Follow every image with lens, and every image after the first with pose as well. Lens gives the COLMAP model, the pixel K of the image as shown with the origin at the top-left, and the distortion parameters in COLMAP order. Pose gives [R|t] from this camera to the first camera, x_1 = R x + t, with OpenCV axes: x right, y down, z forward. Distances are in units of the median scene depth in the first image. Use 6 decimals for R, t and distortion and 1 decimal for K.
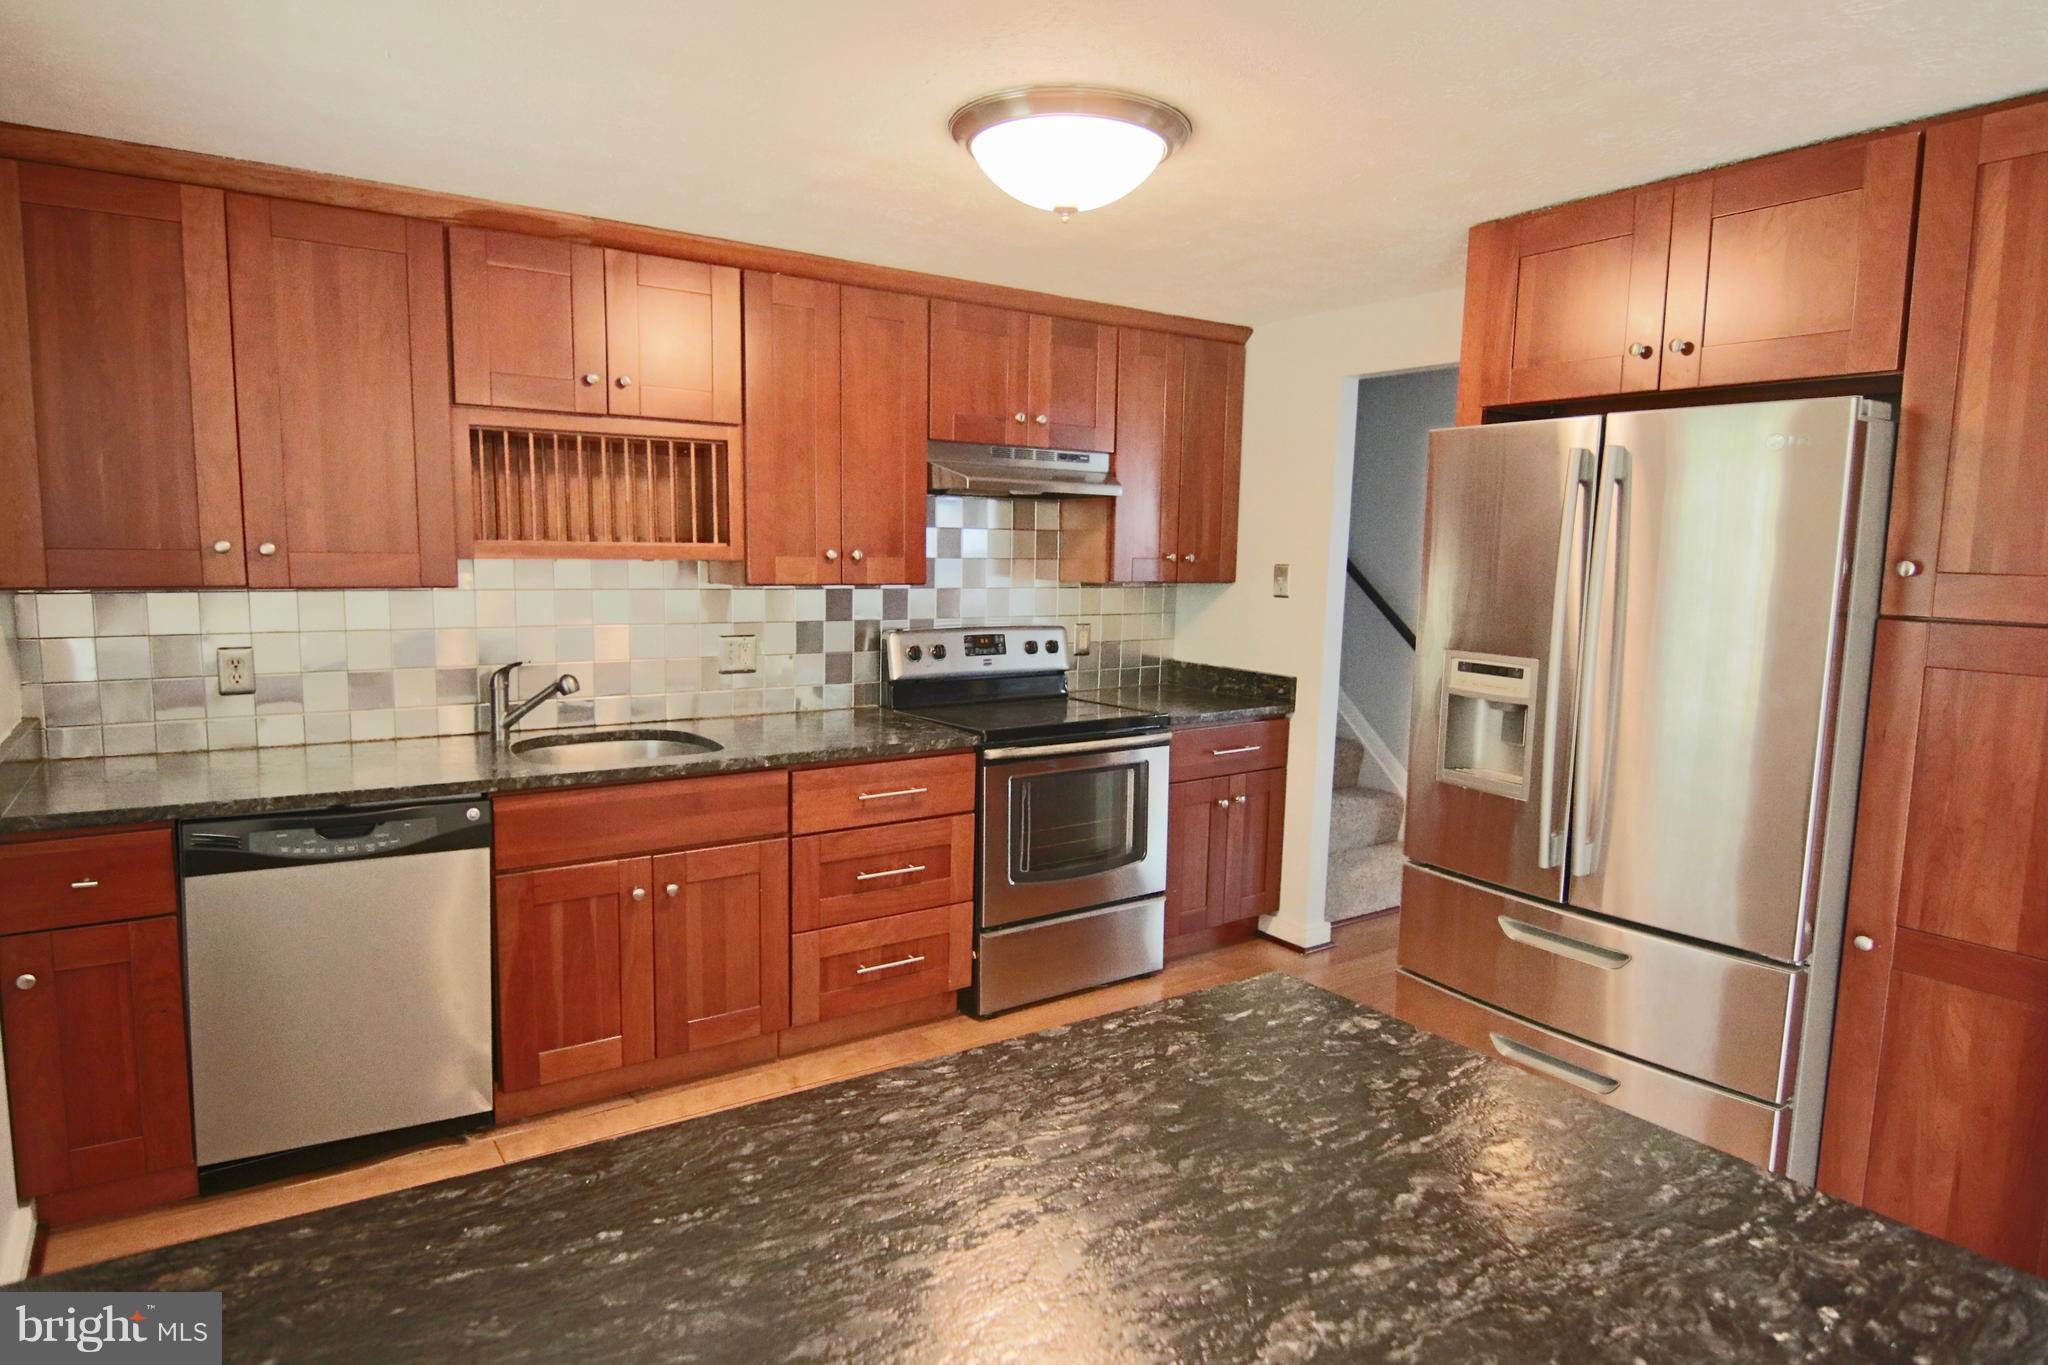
lens RADIAL K [[1158.8, 0, 1020.7], [0, 1158.8, 693.0], [0, 0, 1]] dist [-0.002925, -0.018578]
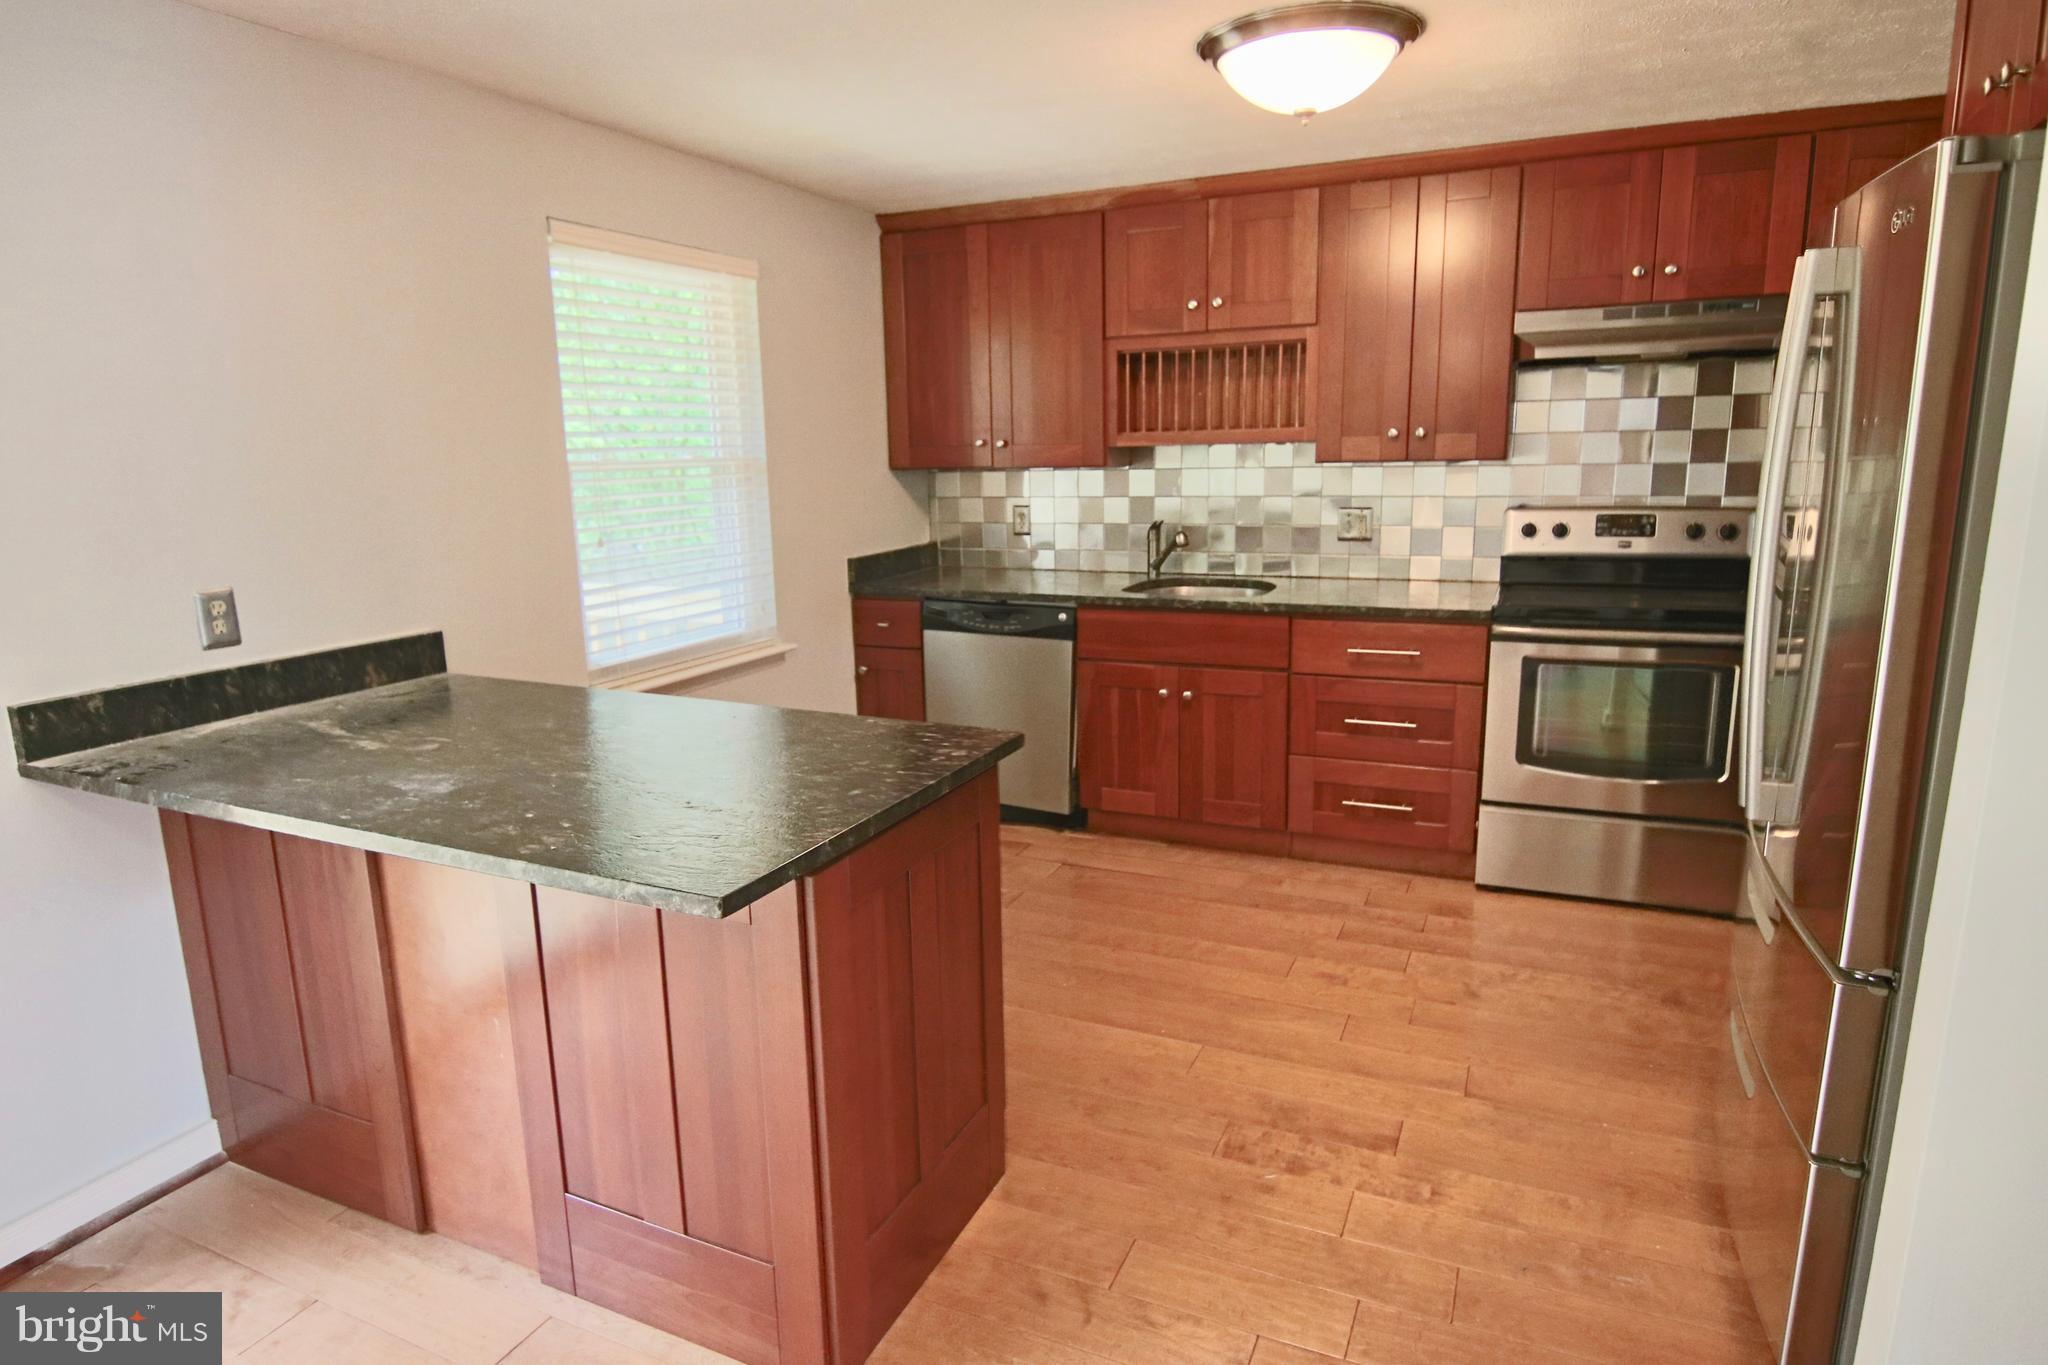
lens RADIAL K [[1158.8, 0, 1020.7], [0, 1158.8, 693.0], [0, 0, 1]] dist [-0.002925, -0.018578]
pose [[0.516563, 0.150363, -0.842944, 0.693628], [-0.073026, 0.988610, 0.131596, 0.006311], [0.853130, -0.006420, 0.521660, 0.138067]]
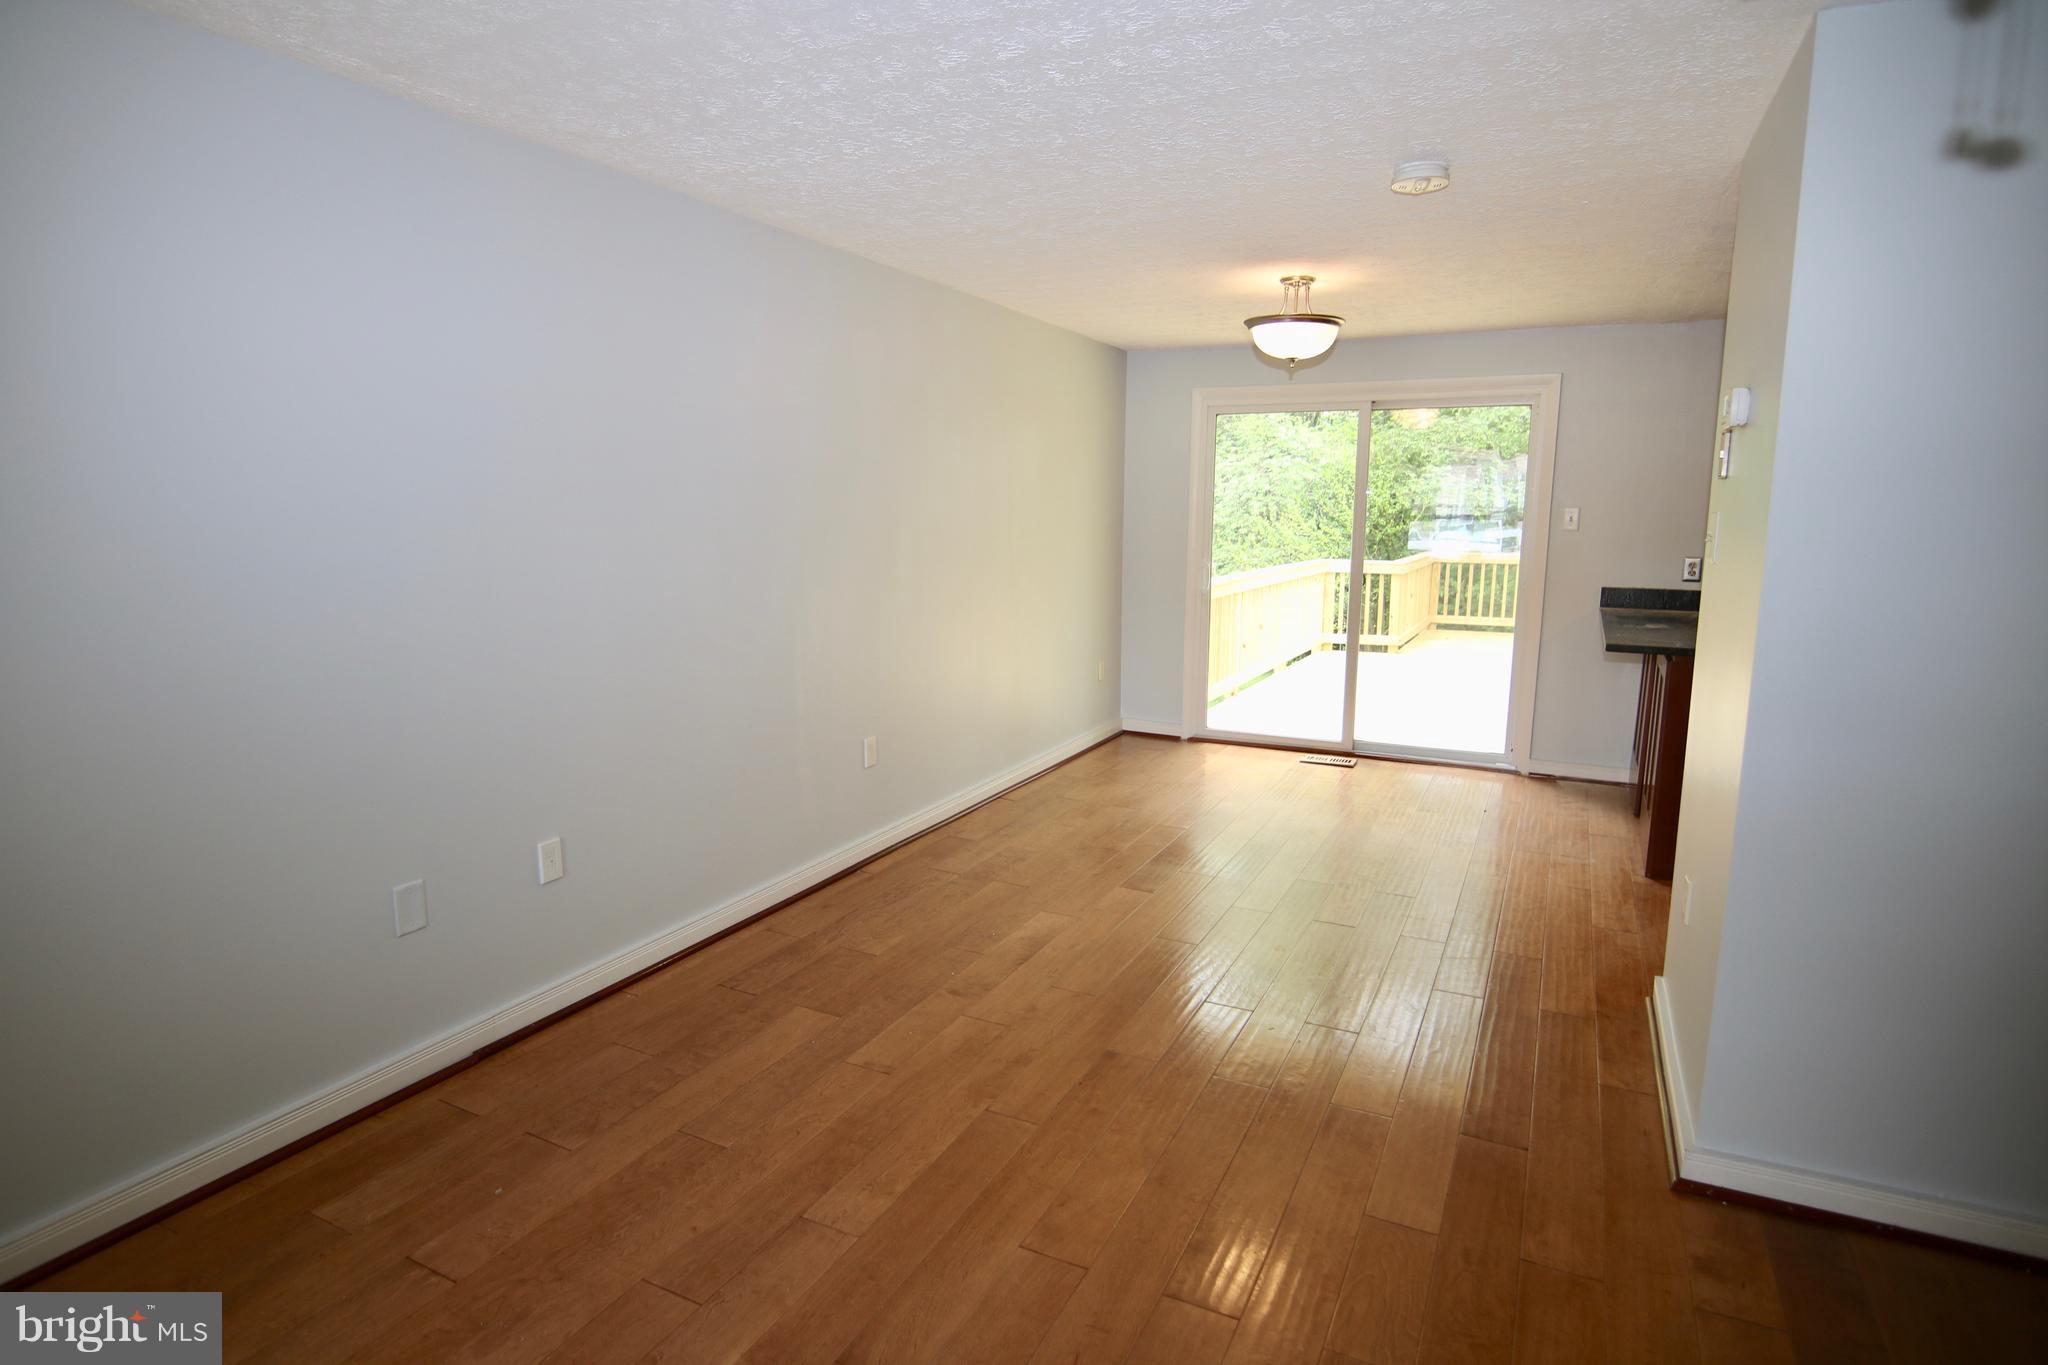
lens RADIAL K [[1158.8, 0, 1020.7], [0, 1158.8, 693.0], [0, 0, 1]] dist [-0.002925, -0.018578]
pose [[-0.865598, 0.056170, -0.497579, 1.600471], [-0.083302, 0.963689, 0.253701, -0.090189], [0.493762, 0.261052, -0.829489, 1.109092]]
